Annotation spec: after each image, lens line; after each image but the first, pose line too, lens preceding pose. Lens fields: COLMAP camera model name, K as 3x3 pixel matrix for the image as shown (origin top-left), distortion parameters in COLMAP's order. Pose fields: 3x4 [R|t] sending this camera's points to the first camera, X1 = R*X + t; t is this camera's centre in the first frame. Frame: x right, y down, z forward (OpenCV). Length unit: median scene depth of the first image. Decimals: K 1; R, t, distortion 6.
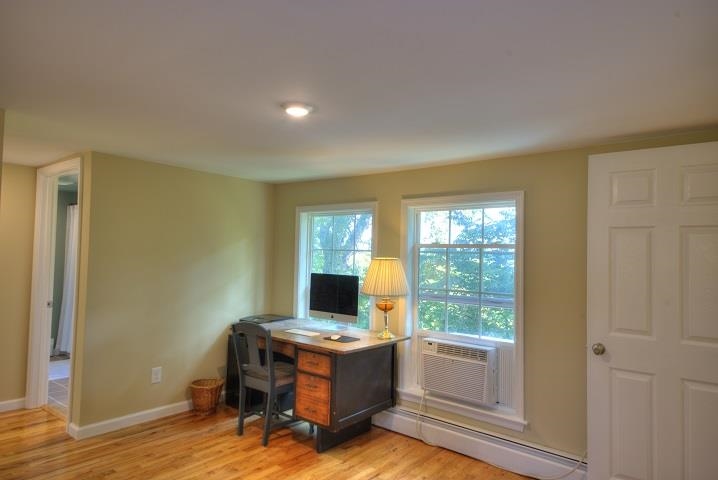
lens RADIAL K [[461.3, 0, 360.1], [0, 461.3, 238.4], [0, 0, 1]] dist [0.082155, -0.051944]
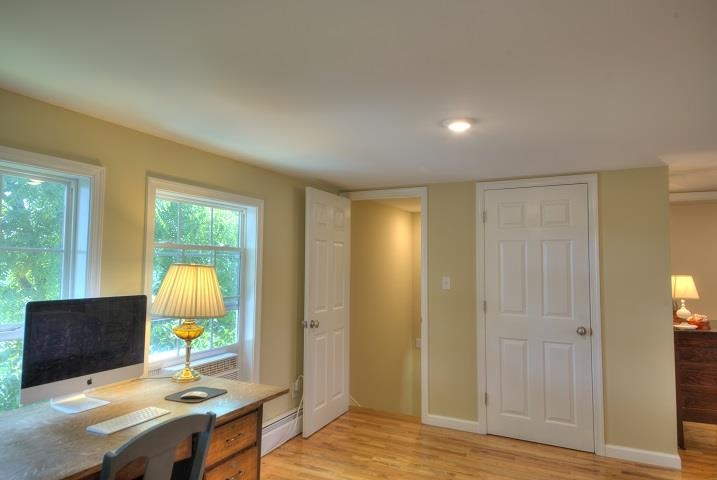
lens RADIAL K [[460.7, 0, 359.5], [0, 460.7, 238.4], [0, 0, 1]] dist [0.082155, -0.051944]
pose [[-0.234029, 0.031281, 0.971726, -0.661209], [-0.052227, 0.997635, -0.044693, 0.021424], [-0.970826, -0.061210, -0.231841, 0.877972]]
